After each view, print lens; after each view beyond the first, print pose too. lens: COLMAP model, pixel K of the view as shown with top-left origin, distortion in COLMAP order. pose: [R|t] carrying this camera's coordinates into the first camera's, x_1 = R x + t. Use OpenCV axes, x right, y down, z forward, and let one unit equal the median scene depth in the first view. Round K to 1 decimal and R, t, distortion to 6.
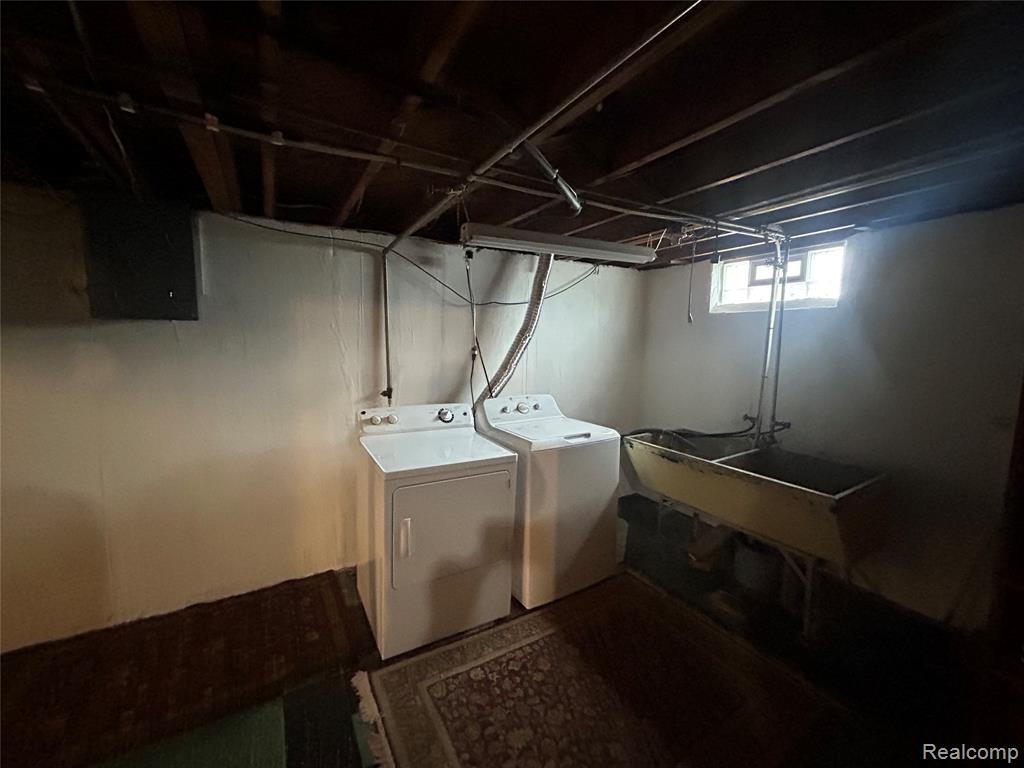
lens RADIAL K [[411.7, 0, 509.8], [0, 411.7, 382.5], [0, 0, 1]] dist [0.000666, 0.000699]
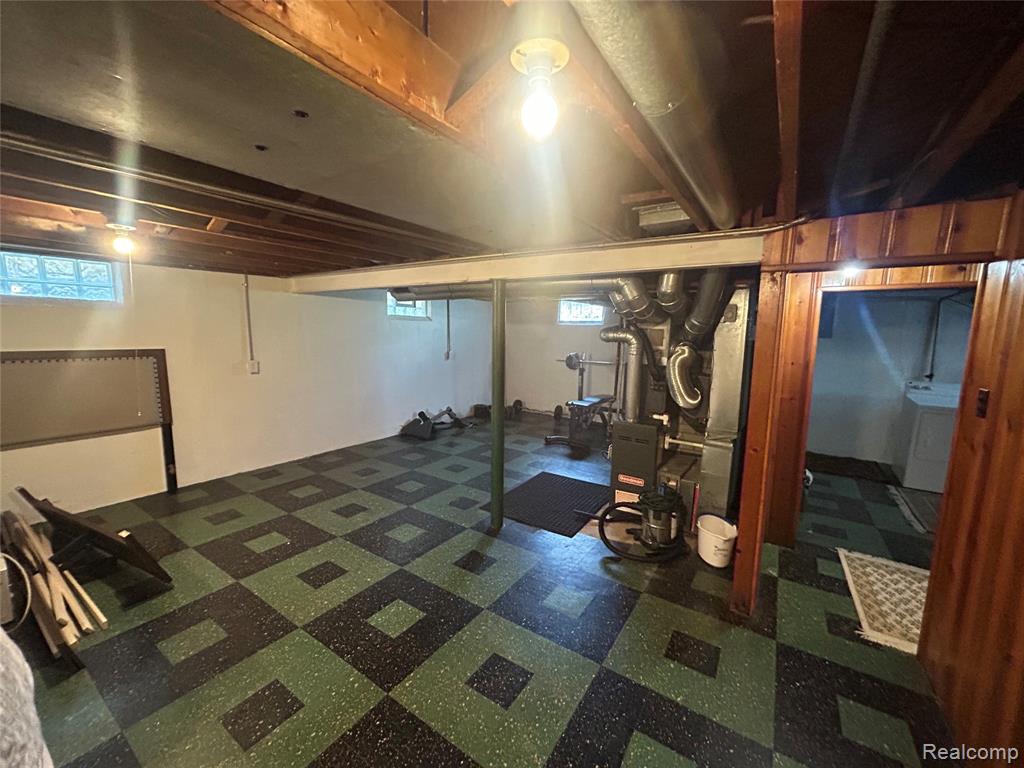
lens RADIAL K [[411.7, 0, 513.7], [0, 411.7, 385.4], [0, 0, 1]] dist [0.000666, 0.000699]
pose [[0.440465, 0.102931, -0.891850, 0.566309], [-0.108035, 0.992264, 0.061163, 0.167234], [0.891246, 0.069411, 0.448178, -1.573851]]
